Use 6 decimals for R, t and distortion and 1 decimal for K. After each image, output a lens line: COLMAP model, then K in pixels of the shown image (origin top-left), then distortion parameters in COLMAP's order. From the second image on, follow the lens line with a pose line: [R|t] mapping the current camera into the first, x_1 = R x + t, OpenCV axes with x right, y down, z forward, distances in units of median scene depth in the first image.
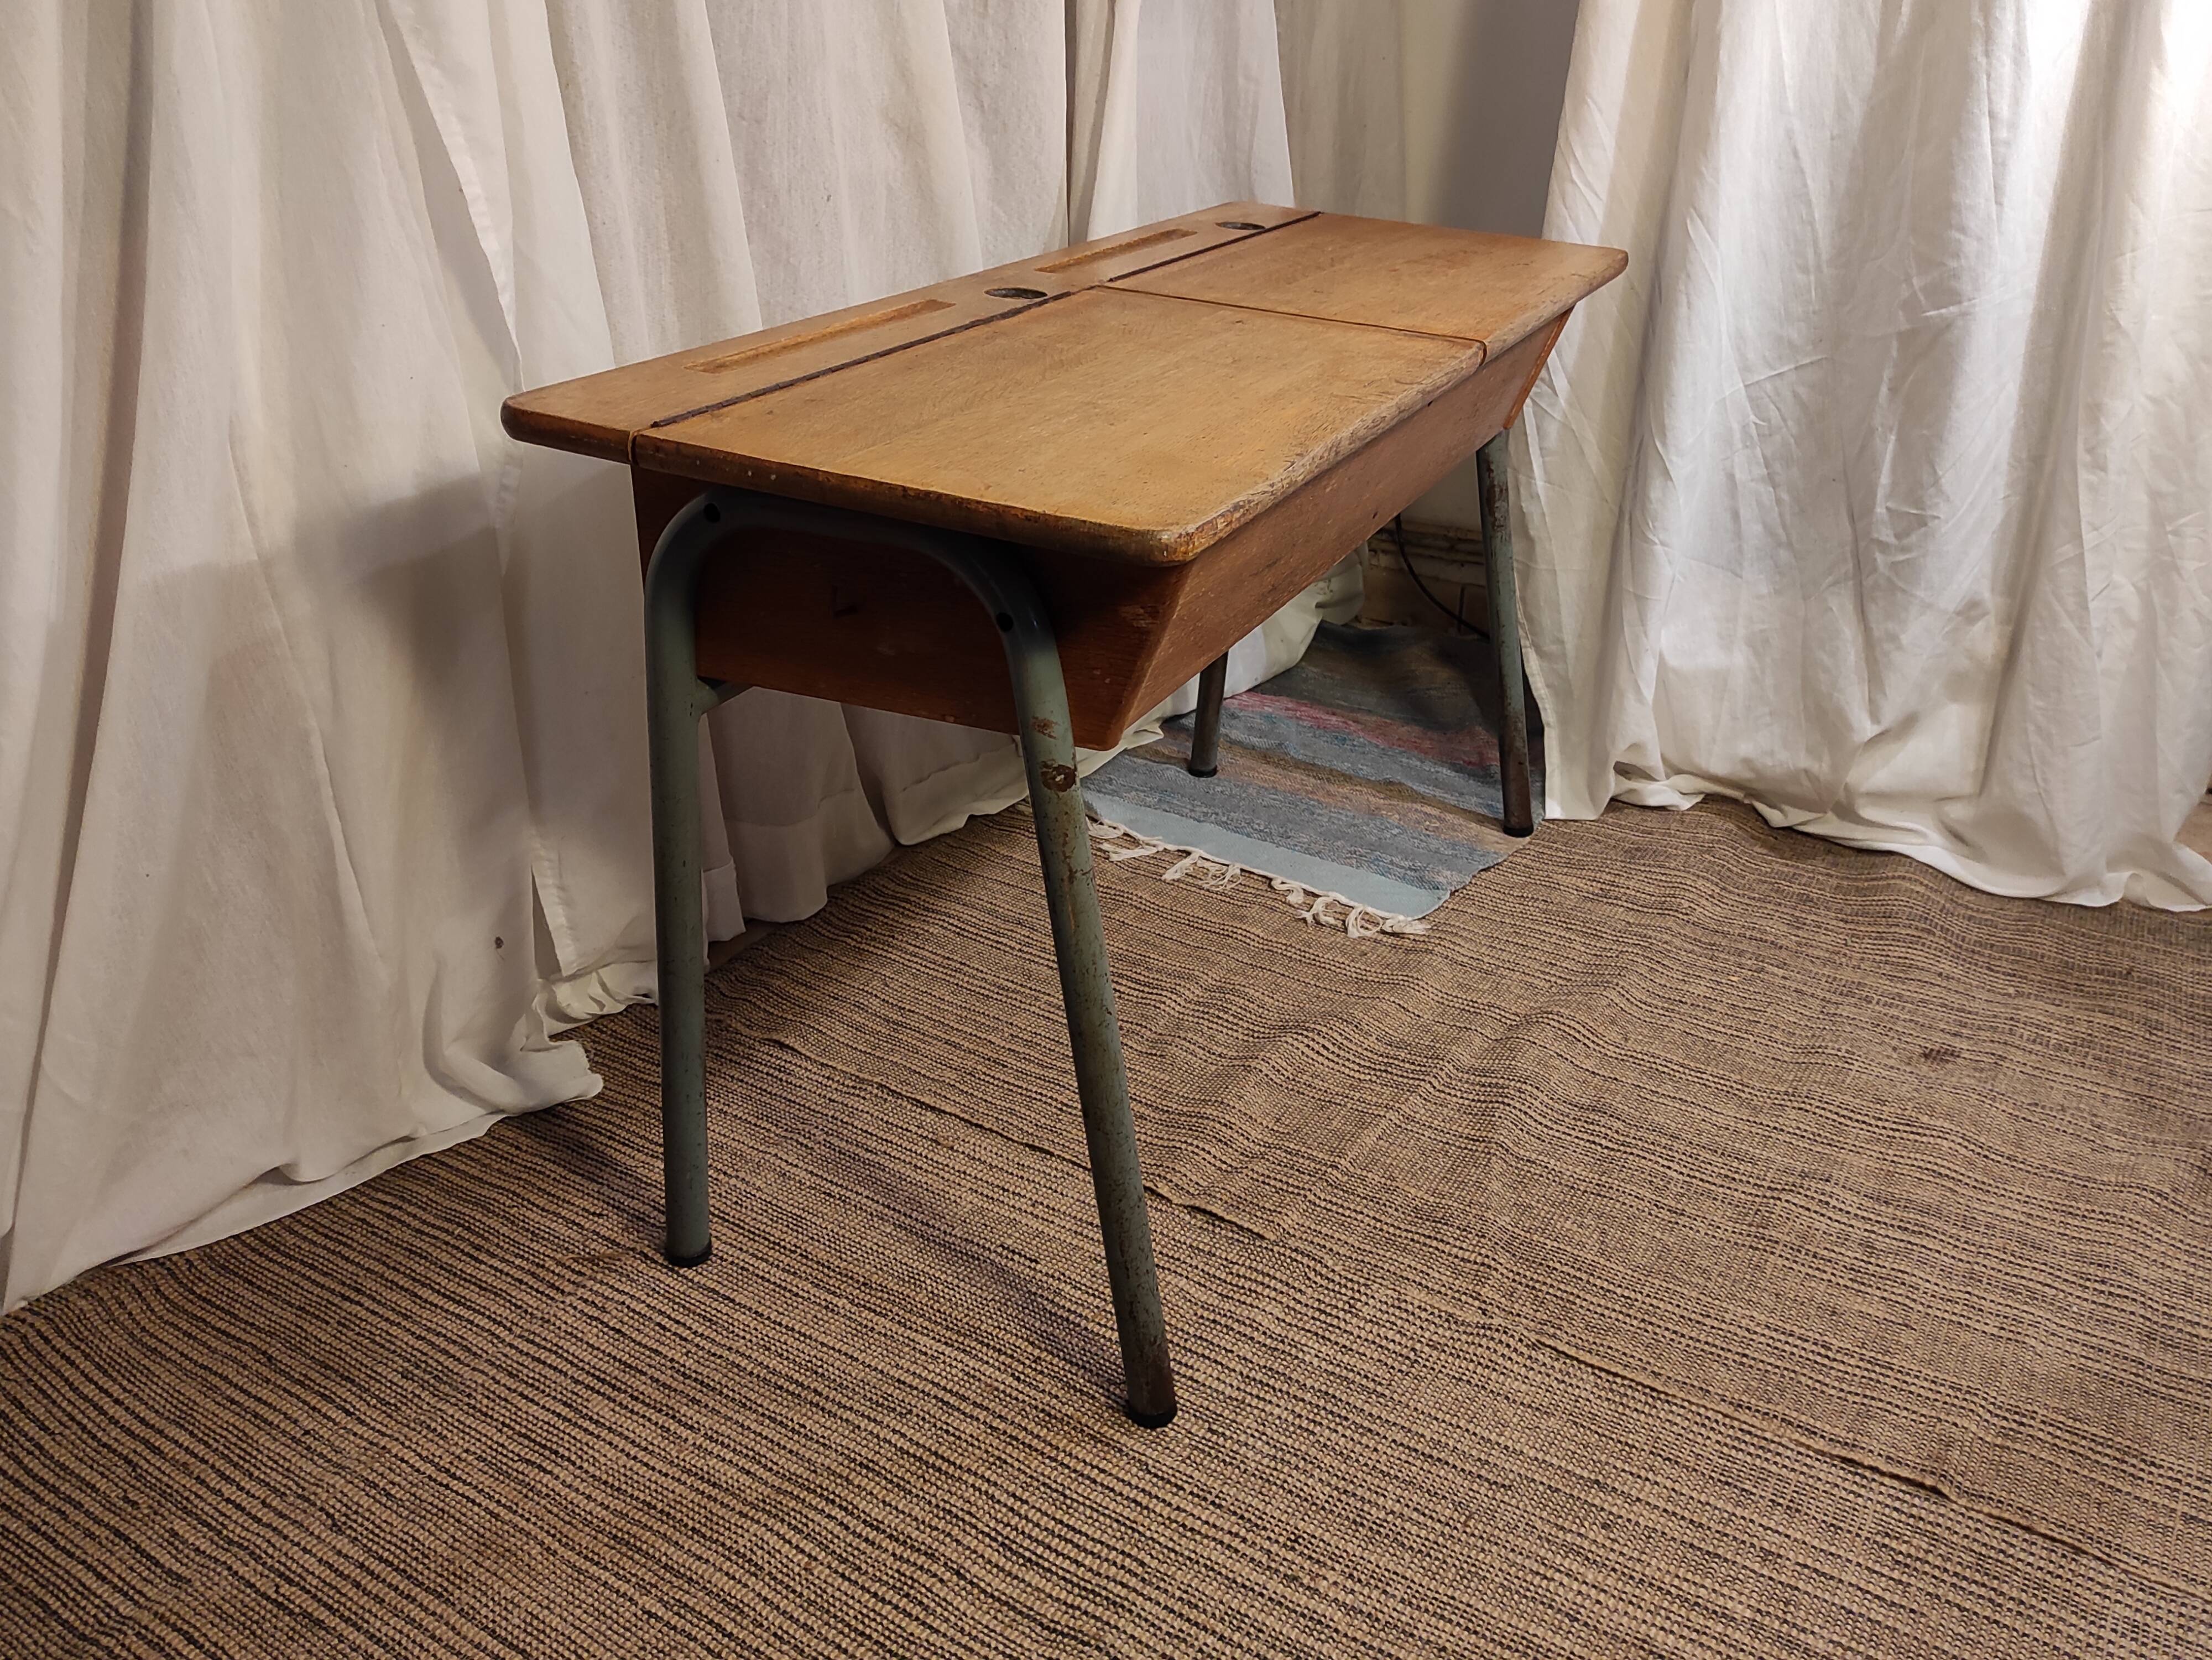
lens RADIAL K [[1850.8, 0, 1150.1], [0, 1850.8, 773.5], [0, 0, 1]] dist [0.051621, -0.061711]
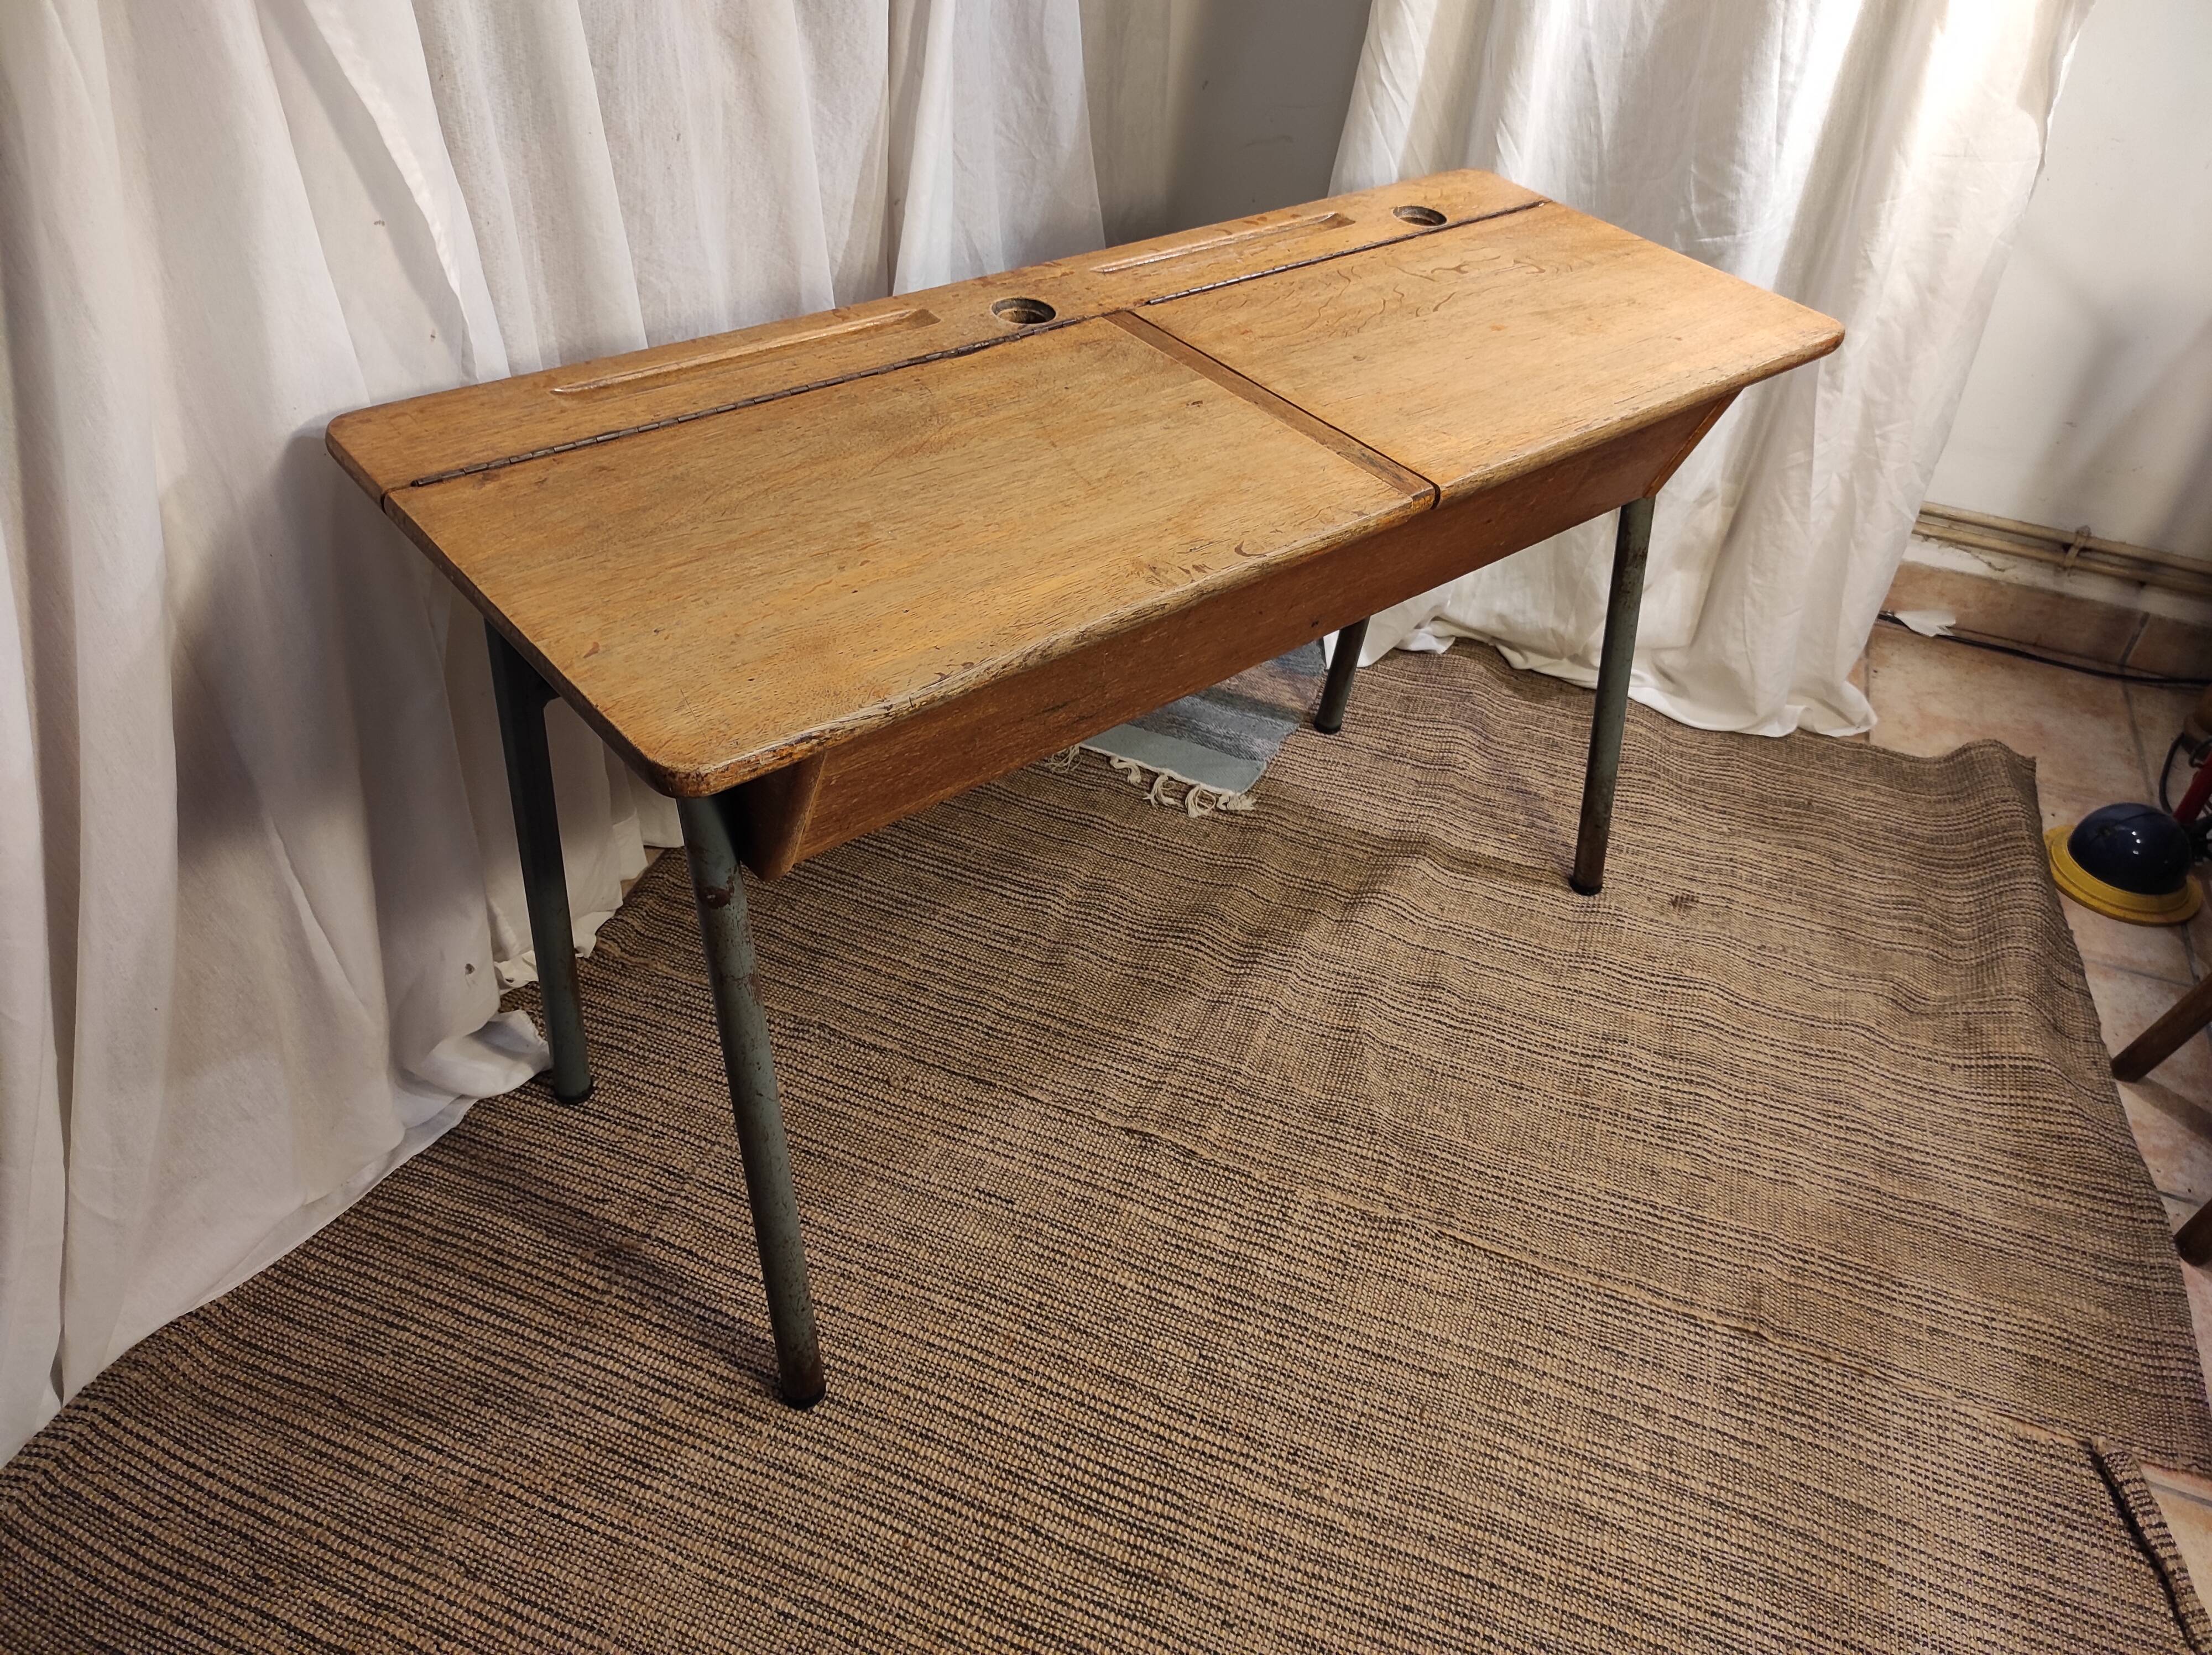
lens RADIAL K [[1633.9, 0, 1101.8], [0, 1633.9, 825.6], [0, 0, 1]] dist [0.054143, -0.062781]
pose [[0.978544, -0.076063, 0.191485, -0.150677], [0.024086, 0.965222, 0.260321, -0.184981], [-0.204626, -0.250124, 0.946344, 0.071125]]
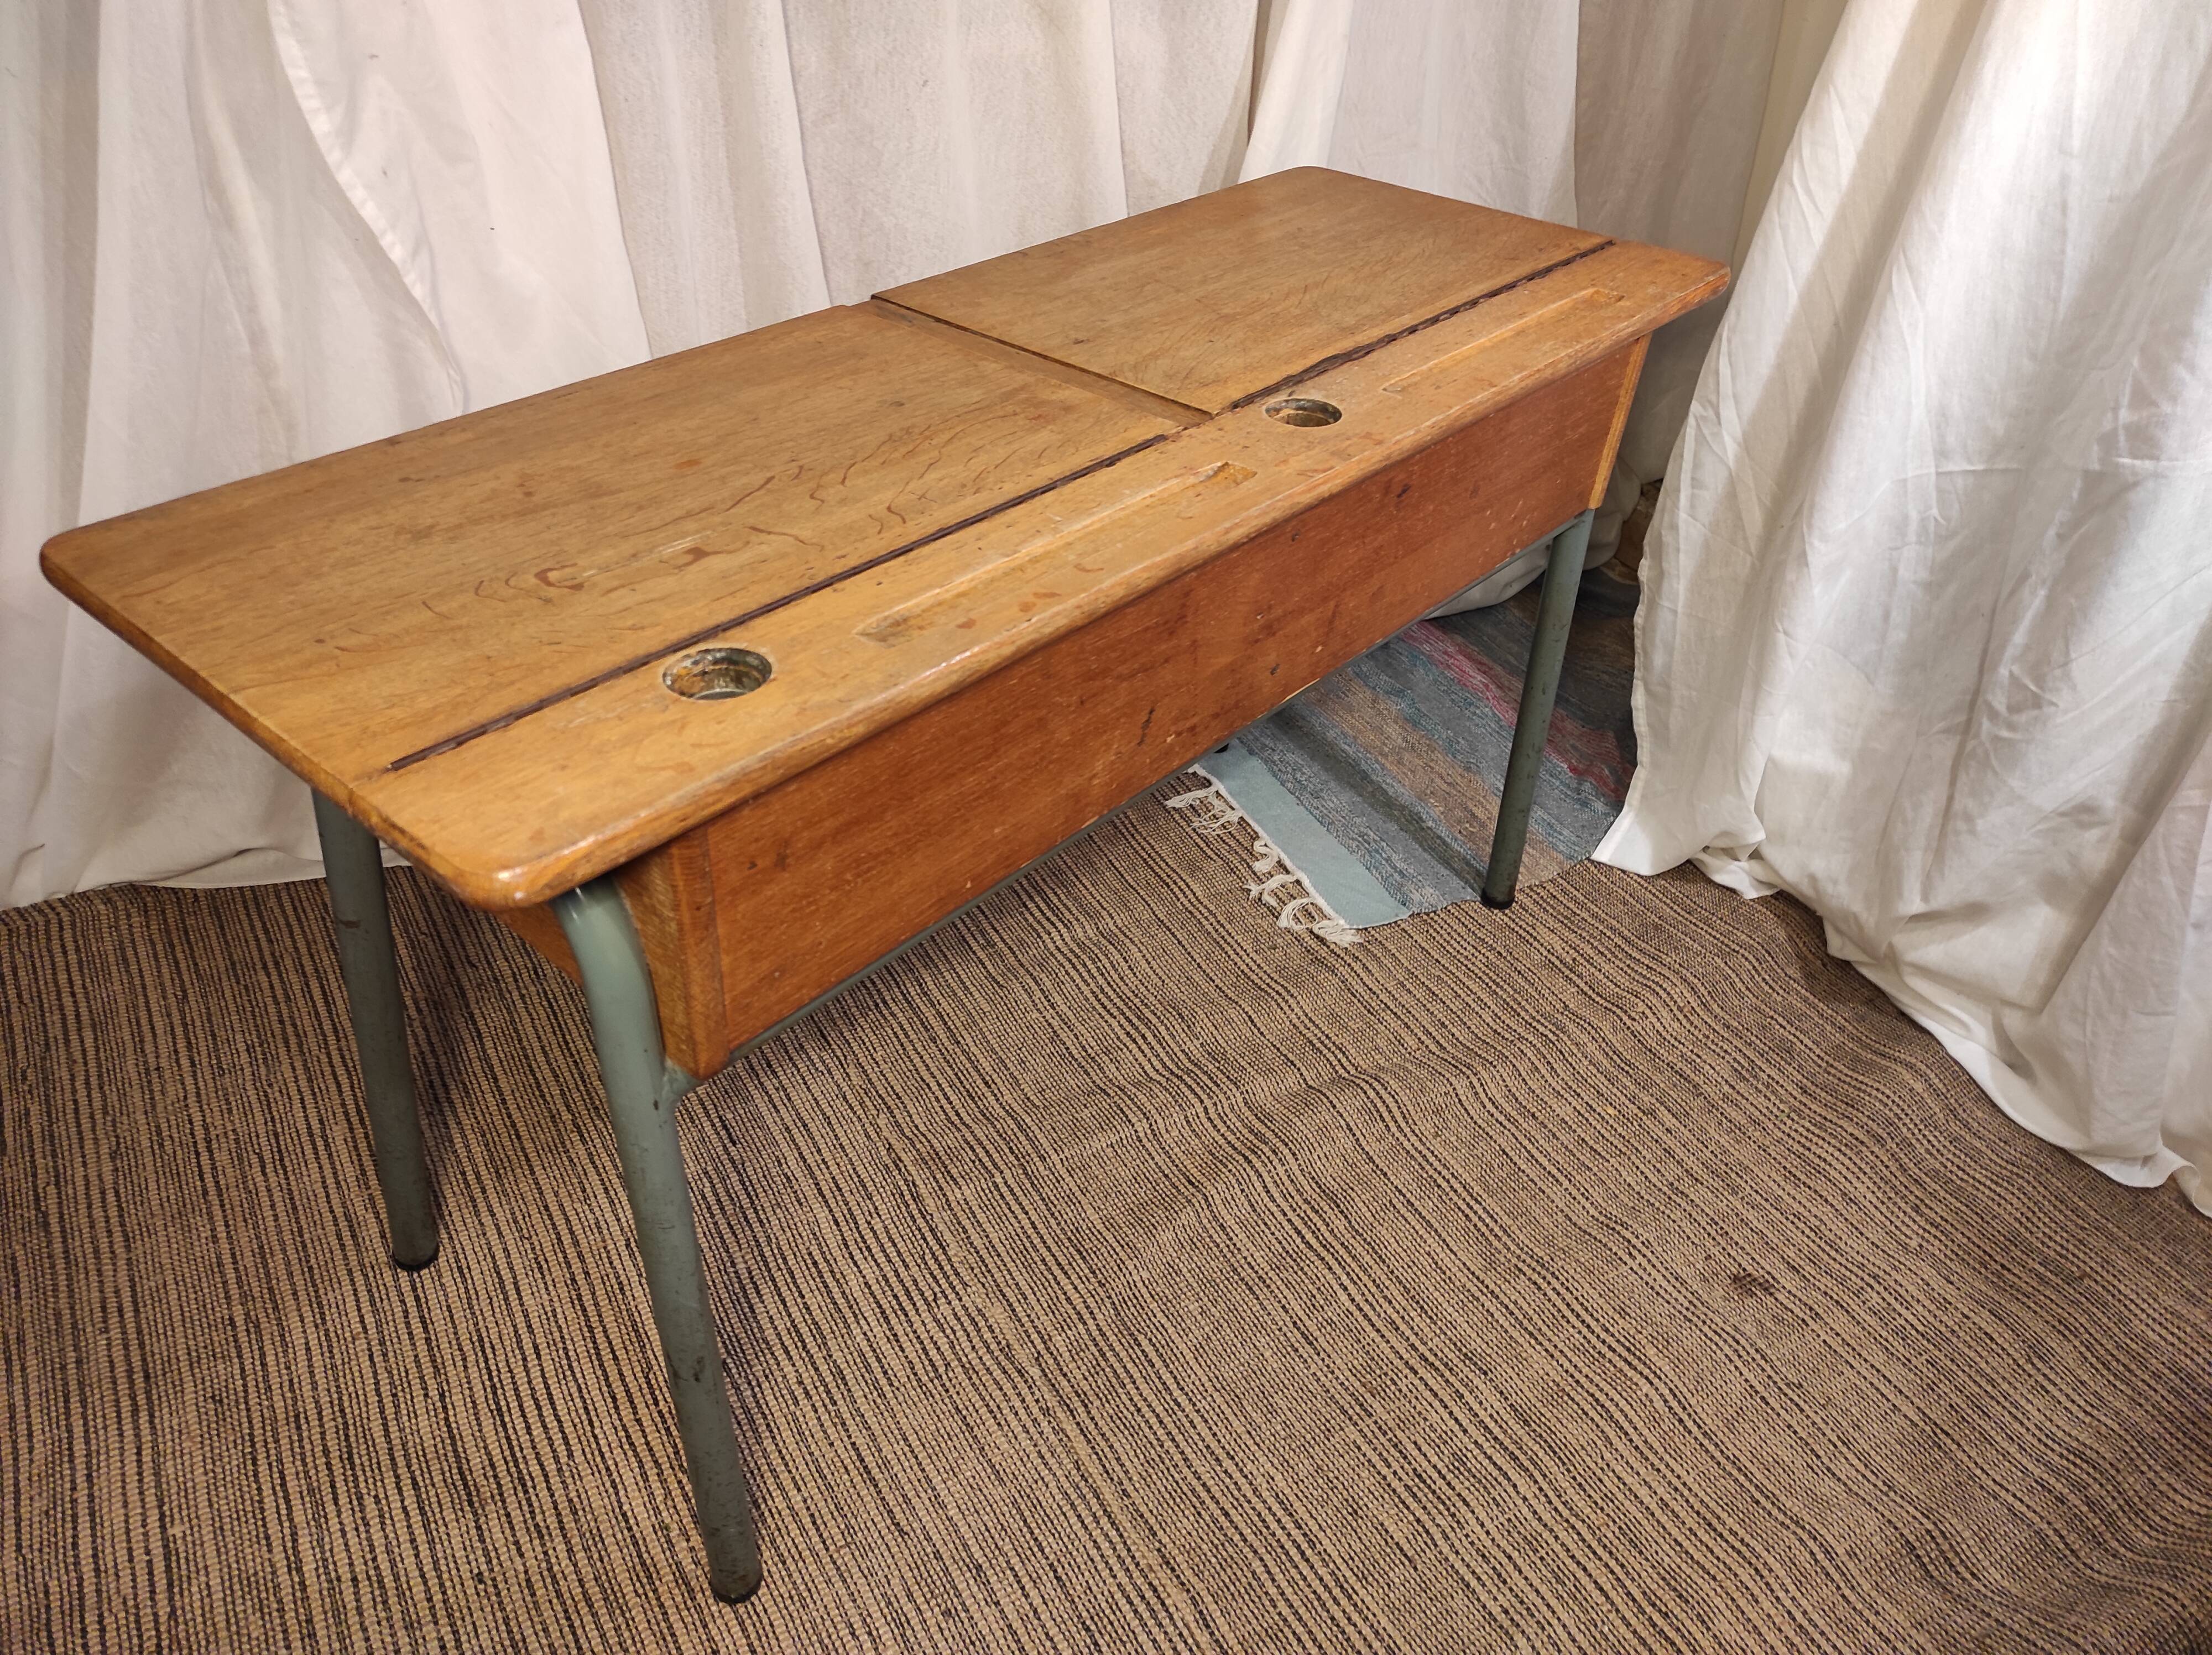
lens RADIAL K [[1632.8, 0, 1103.2], [0, 1632.8, 825.8], [0, 0, 1]] dist [0.056955, -0.056762]
pose [[0.884155, 0.321416, -0.339059, 0.340749], [-0.237629, 0.934236, 0.265962, -0.195955], [0.402246, -0.154582, 0.902387, 0.178166]]
